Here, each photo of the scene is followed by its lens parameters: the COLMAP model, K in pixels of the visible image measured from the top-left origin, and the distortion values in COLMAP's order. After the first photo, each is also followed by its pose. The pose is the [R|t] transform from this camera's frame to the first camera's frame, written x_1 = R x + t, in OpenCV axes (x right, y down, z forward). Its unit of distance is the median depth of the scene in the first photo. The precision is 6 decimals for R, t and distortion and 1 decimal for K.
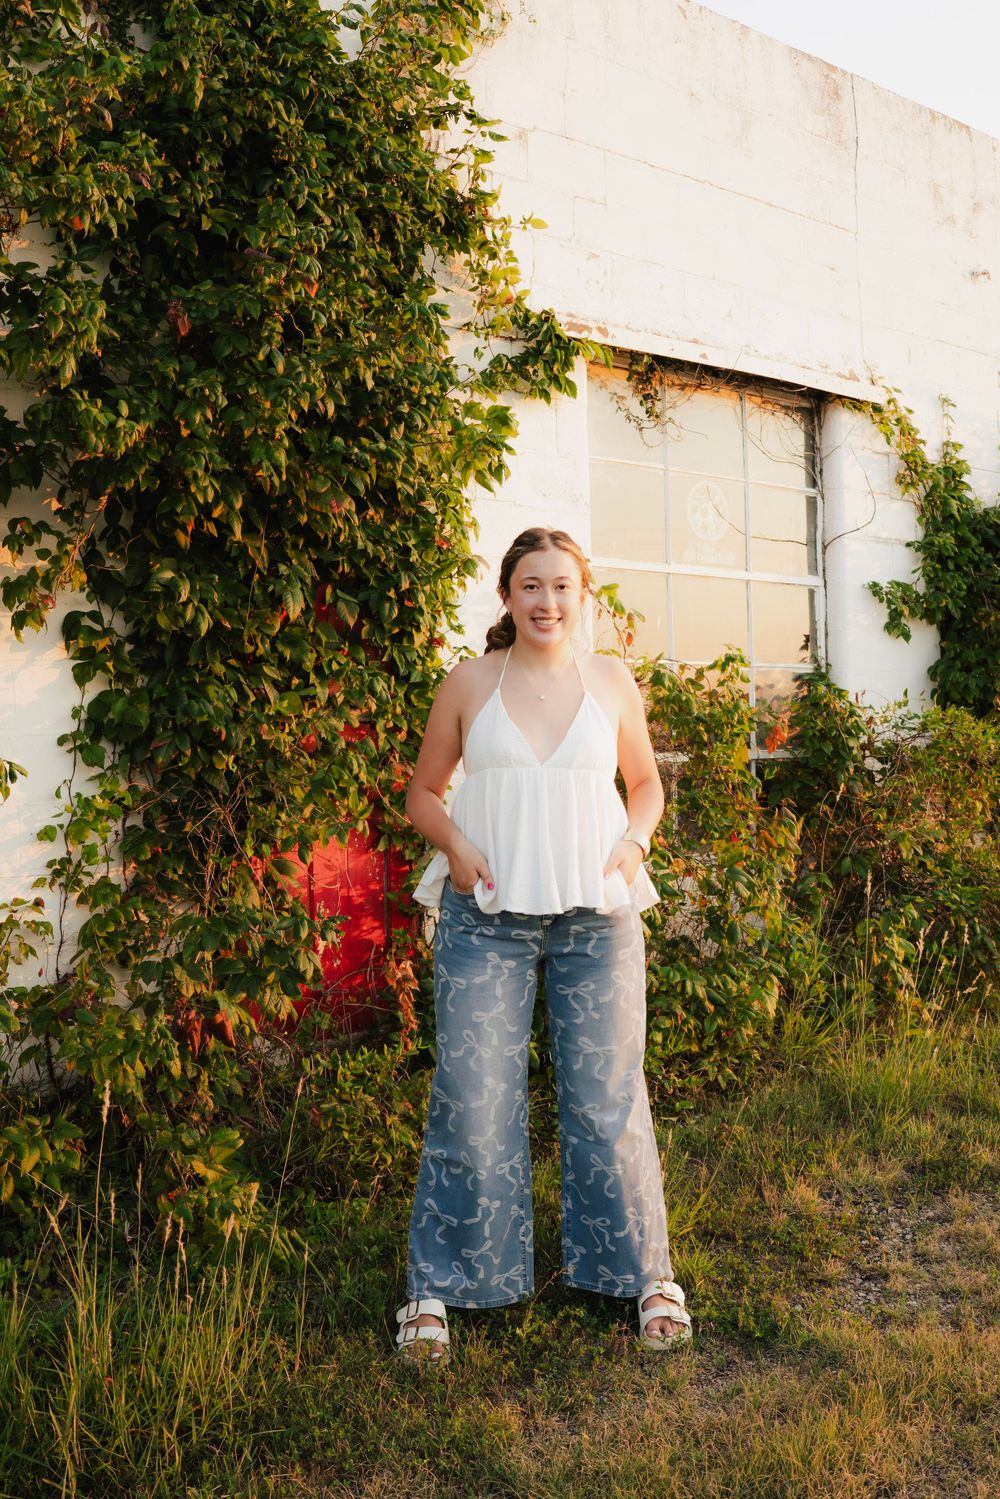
lens RADIAL K [[1519.8, 0, 500.0], [0, 1519.8, 749.5], [0, 0, 1]] dist [-0.130458, 0.001110]
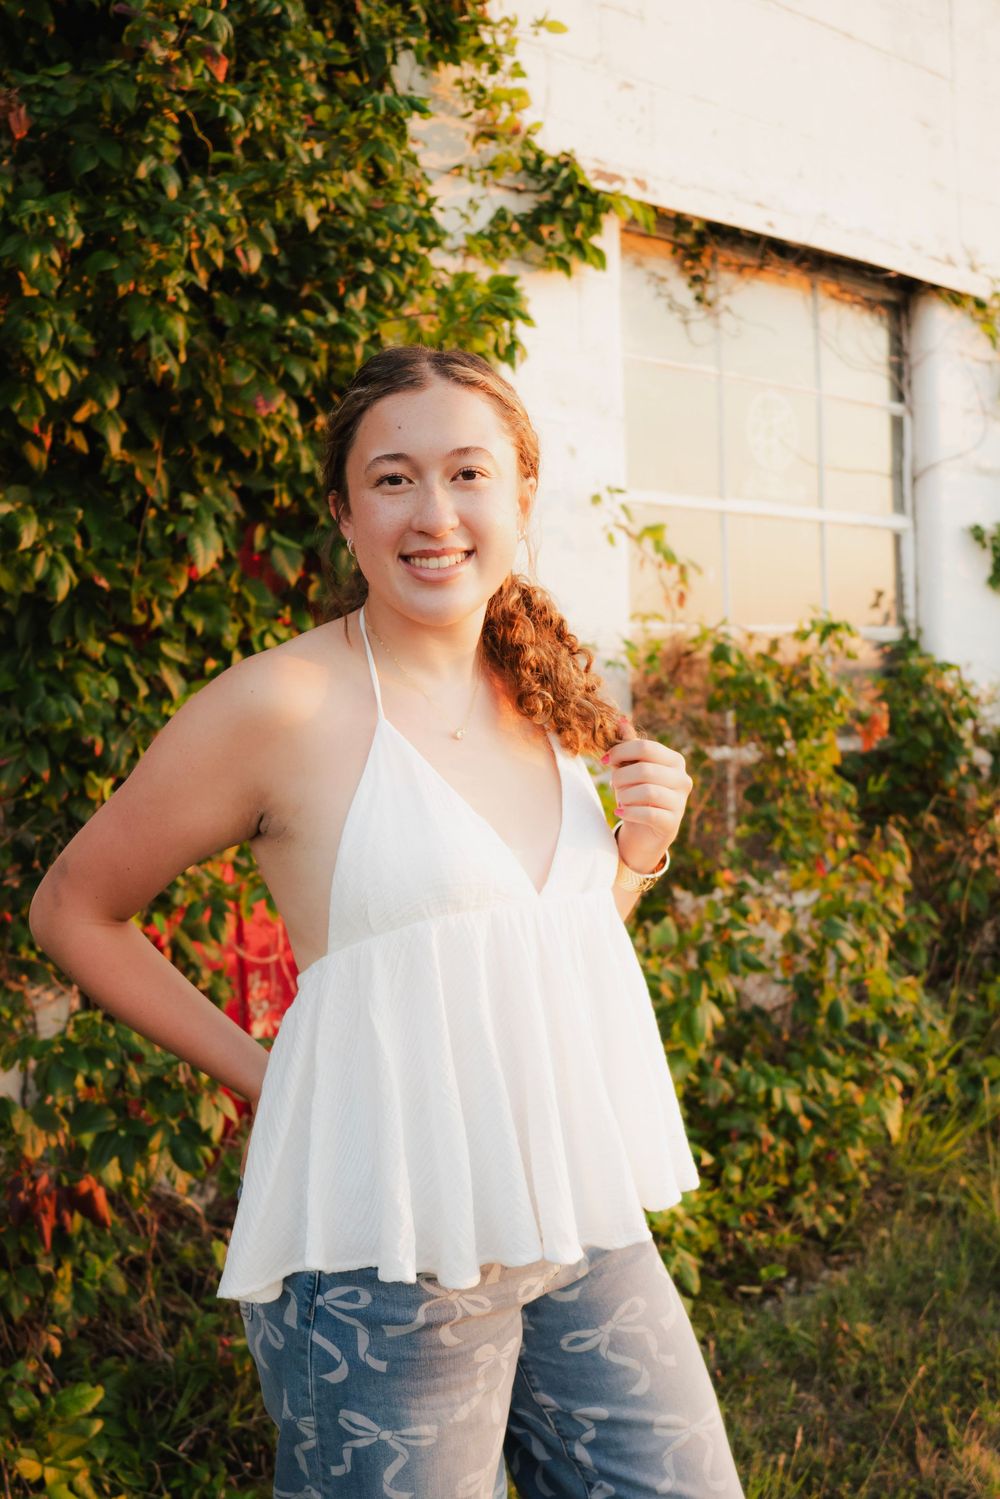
lens RADIAL K [[1519.8, 0, 500.0], [0, 1519.8, 749.5], [0, 0, 1]] dist [-0.130458, 0.001110]
pose [[0.999986, -0.003778, 0.003636, -0.005745], [0.003660, 0.999479, 0.032068, -0.027057], [-0.003755, -0.032054, 0.999479, 0.301556]]
